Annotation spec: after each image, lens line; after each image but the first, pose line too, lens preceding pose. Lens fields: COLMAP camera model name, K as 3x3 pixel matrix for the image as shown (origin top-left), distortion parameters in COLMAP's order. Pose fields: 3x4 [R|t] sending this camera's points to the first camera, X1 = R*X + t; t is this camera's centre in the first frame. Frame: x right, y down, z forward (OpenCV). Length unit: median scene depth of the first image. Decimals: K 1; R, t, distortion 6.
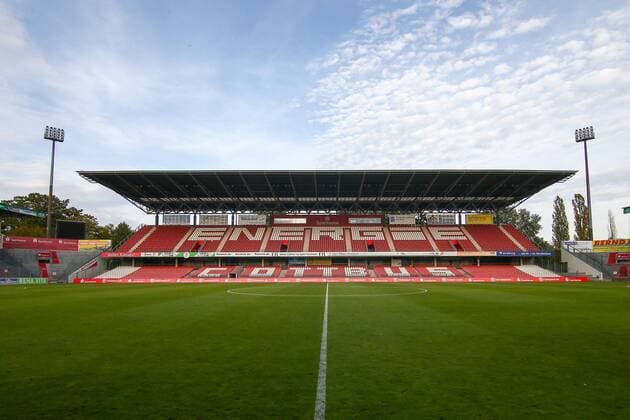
lens RADIAL K [[422.6, 0, 315.2], [0, 422.6, 210.4], [0, 0, 1]] dist [-0.075665, -0.002017]
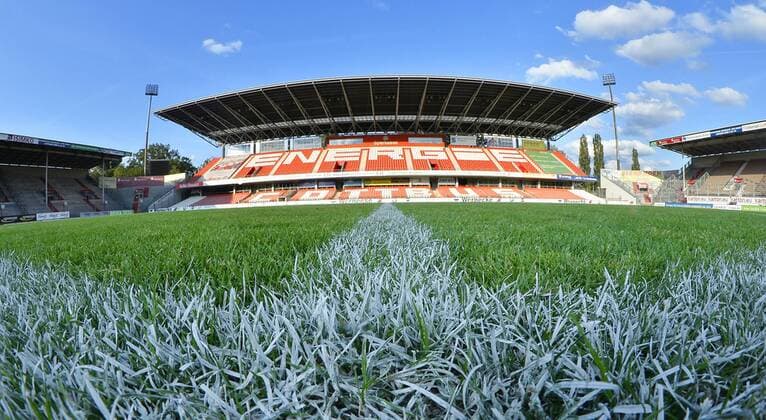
lens RADIAL K [[512.0, 0, 384.1], [0, 512.0, 209.7], [0, 0, 1]] dist [0.000075, -0.000020]
pose [[0.999628, -0.014913, 0.022815, -0.002859], [0.010575, 0.983671, 0.179665, -0.029548], [-0.025122, -0.179357, 0.983463, -0.146744]]
